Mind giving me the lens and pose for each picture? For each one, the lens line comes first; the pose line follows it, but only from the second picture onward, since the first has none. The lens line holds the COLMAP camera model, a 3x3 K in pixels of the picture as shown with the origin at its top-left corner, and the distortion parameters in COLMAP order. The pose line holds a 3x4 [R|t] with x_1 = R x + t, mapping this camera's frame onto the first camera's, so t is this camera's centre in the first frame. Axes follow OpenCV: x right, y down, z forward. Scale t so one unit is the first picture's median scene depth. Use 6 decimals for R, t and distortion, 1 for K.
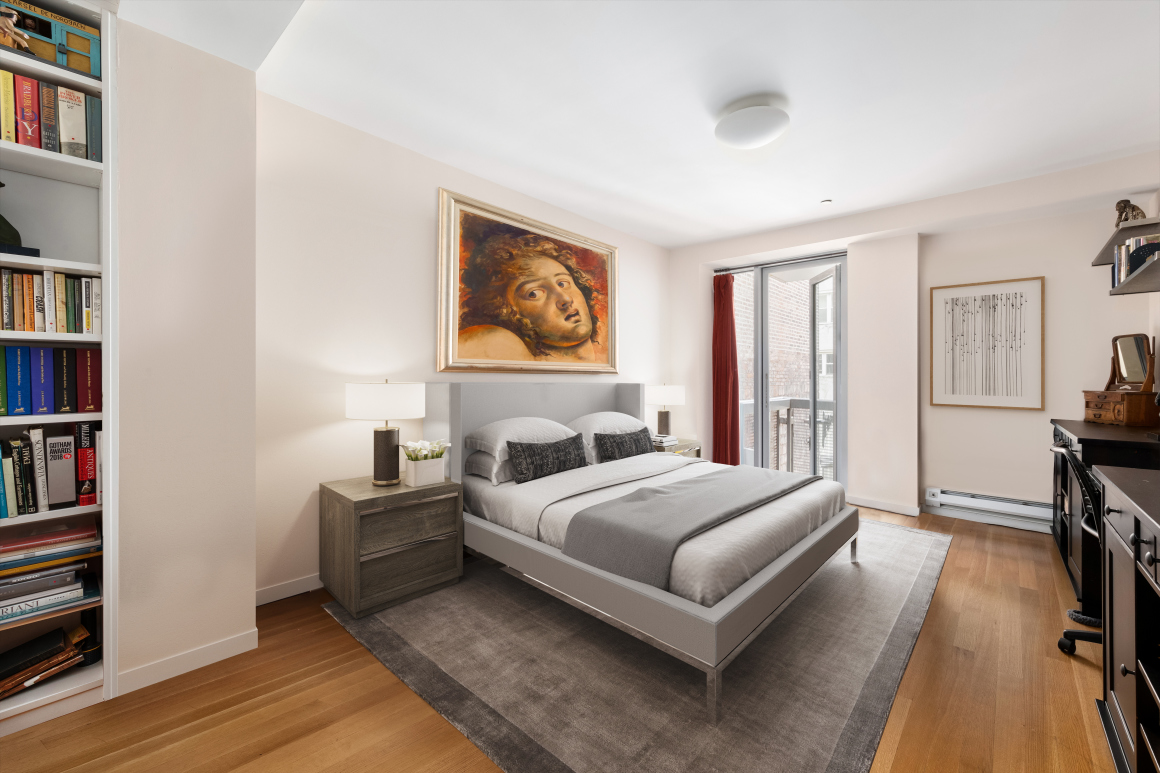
lens RADIAL K [[457.8, 0, 580.2], [0, 457.8, 384.0], [0, 0, 1]] dist [0.009564, 0.000314]
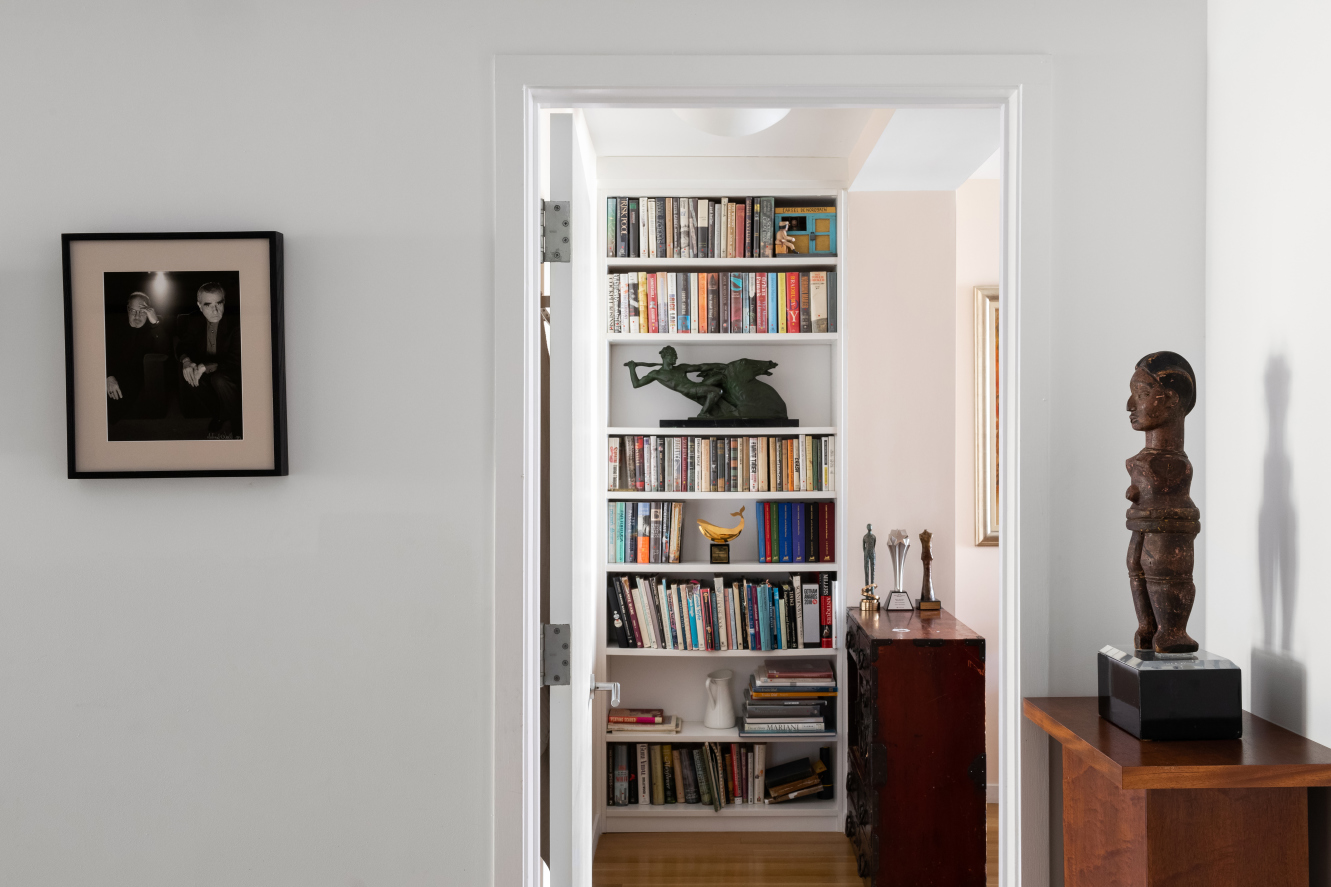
lens RADIAL K [[1334.8, 0, 666.1], [0, 1334.8, 440.9], [0, 0, 1]] dist [-0.016124, 0.000000]
pose [[0.649673, 0.006560, -0.760186, 1.094974], [-0.000685, 0.999967, 0.008045, -0.255618], [0.760214, -0.004706, 0.649656, -1.348899]]
